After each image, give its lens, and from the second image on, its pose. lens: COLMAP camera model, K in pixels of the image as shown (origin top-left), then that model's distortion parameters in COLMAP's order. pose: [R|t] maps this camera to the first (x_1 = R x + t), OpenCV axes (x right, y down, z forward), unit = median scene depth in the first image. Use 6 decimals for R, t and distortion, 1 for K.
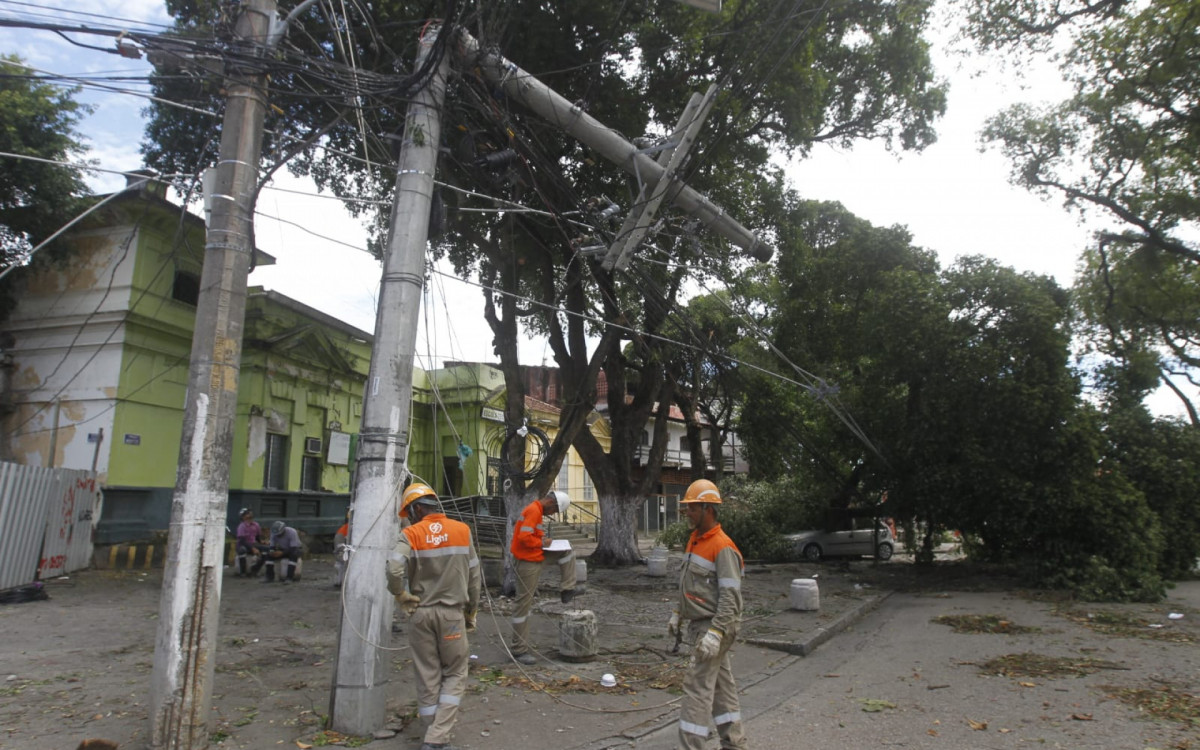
lens RADIAL K [[700.3, 0, 602.3], [0, 700.3, 377.1], [0, 0, 1]] dist [-0.065067, 0.030289]
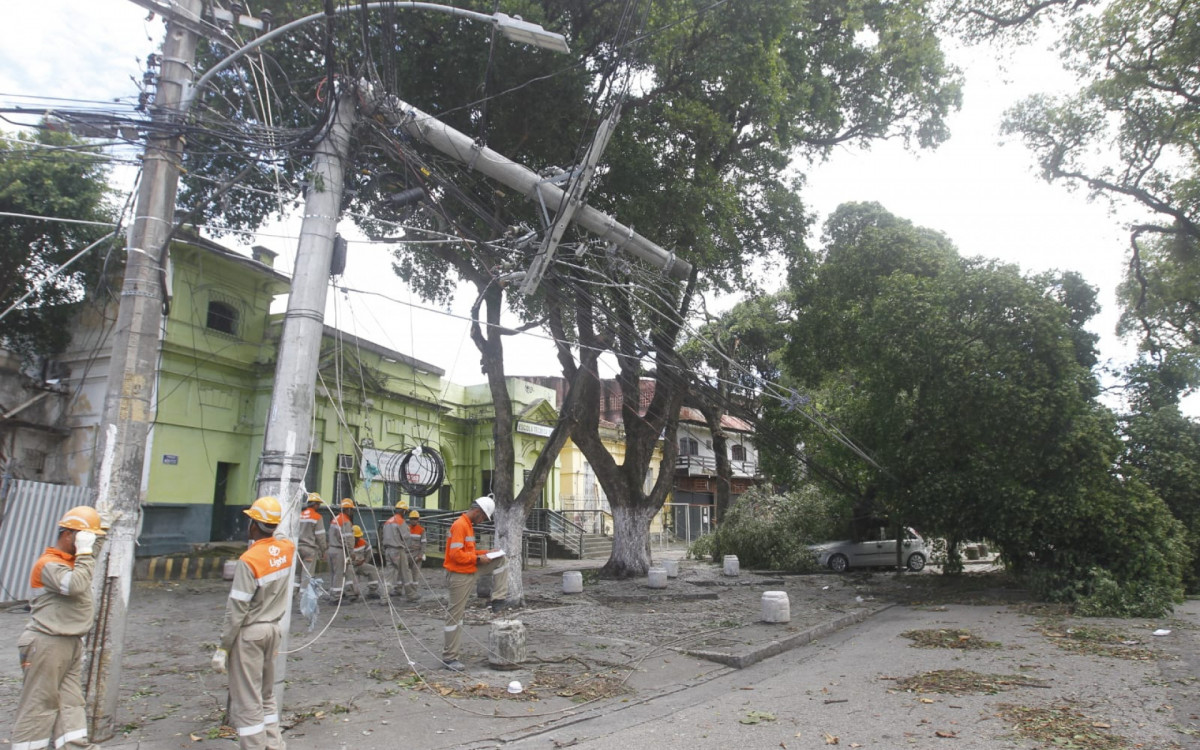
lens RADIAL K [[703.1, 0, 603.9], [0, 703.1, 377.3], [0, 0, 1]] dist [-0.061540, 0.028907]
pose [[0.994682, -0.027269, -0.099317, 0.127864], [0.025945, 0.999557, -0.014602, -0.005990], [0.099672, 0.011947, 0.994949, -0.019164]]
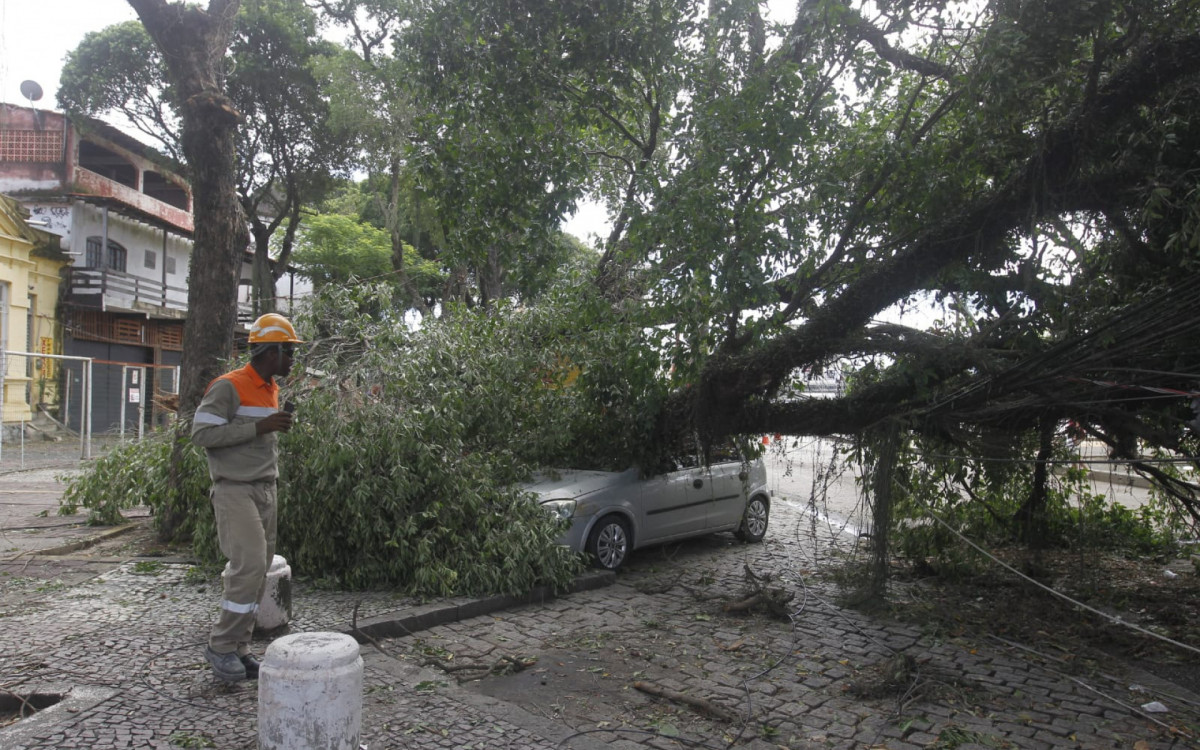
lens RADIAL K [[792.2, 0, 603.2], [0, 792.2, 376.8], [0, 0, 1]] dist [-0.066806, 0.050271]
pose [[0.836030, 0.022658, 0.548216, 0.172634], [-0.110331, 0.985681, 0.127516, 0.215716], [-0.537477, -0.167092, 0.826558, 1.150152]]
